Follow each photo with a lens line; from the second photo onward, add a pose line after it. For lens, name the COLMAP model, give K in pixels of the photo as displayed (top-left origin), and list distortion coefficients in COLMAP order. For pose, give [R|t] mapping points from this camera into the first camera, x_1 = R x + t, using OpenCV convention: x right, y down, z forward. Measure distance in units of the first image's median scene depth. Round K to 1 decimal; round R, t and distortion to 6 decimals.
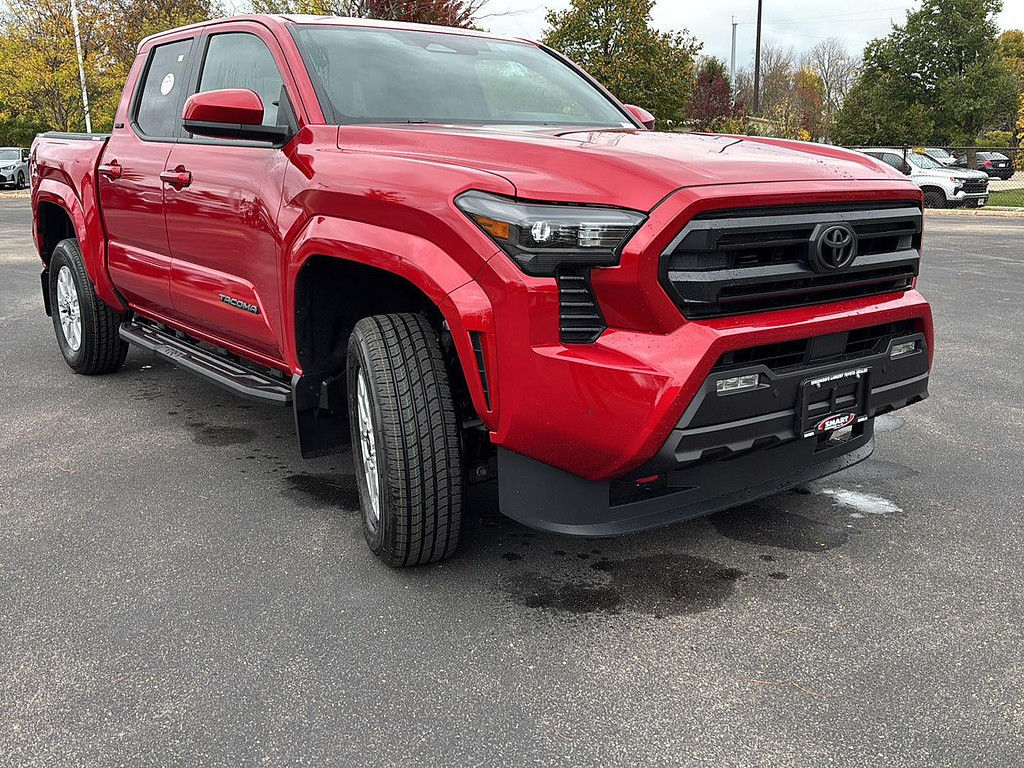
lens RADIAL K [[972.8, 0, 512.0], [0, 972.8, 384.0], [0, 0, 1]] dist [0.123692, -0.345406]
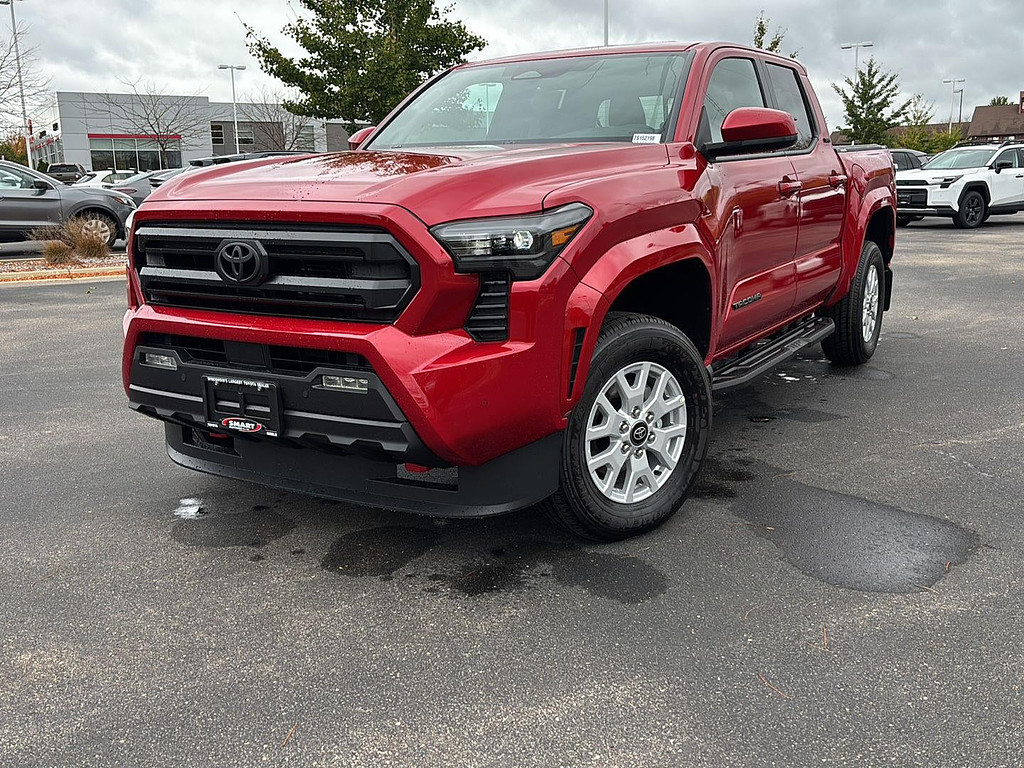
lens RADIAL K [[975.4, 0, 512.0], [0, 975.4, 384.0], [0, 0, 1]] dist [0.126680, -0.251443]
pose [[0.371890, 0.192841, -0.908025, 1.463178], [-0.196939, 0.972307, 0.125835, -0.206134], [0.907145, 0.132029, 0.399570, 0.864675]]
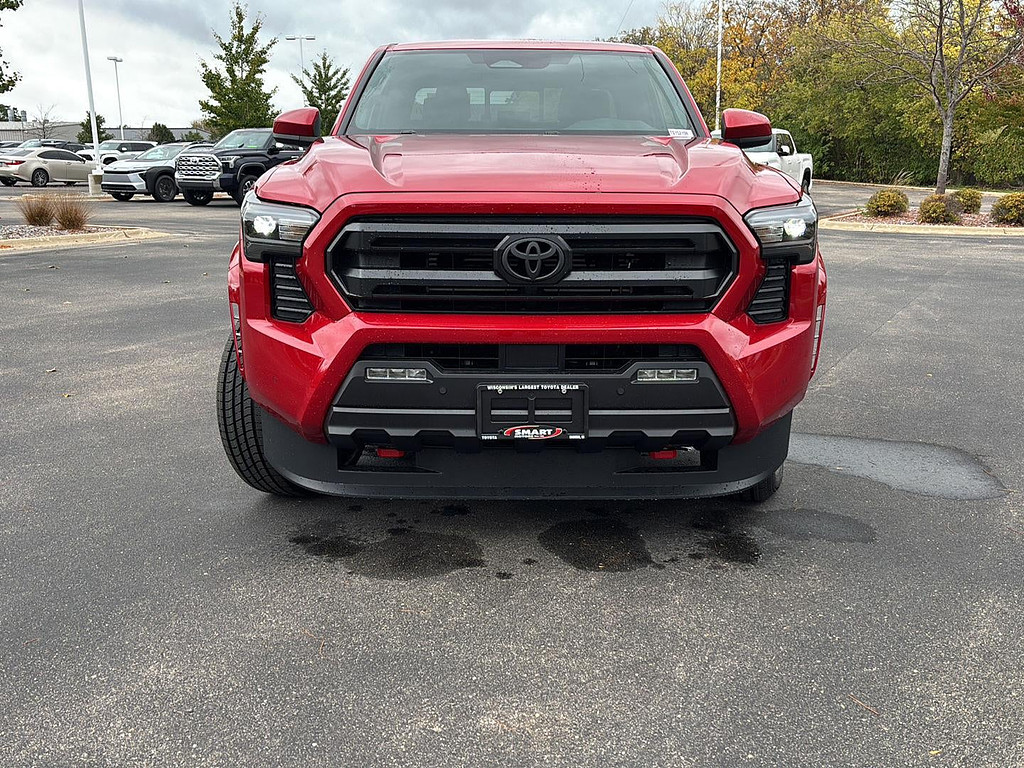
lens RADIAL K [[975.4, 0, 512.0], [0, 975.4, 384.0], [0, 0, 1]] dist [0.126680, -0.251443]
pose [[0.801057, 0.140935, -0.581760, 0.922858], [-0.141183, 0.988952, 0.045177, -0.054754], [0.581700, 0.045946, 0.812105, 0.178570]]
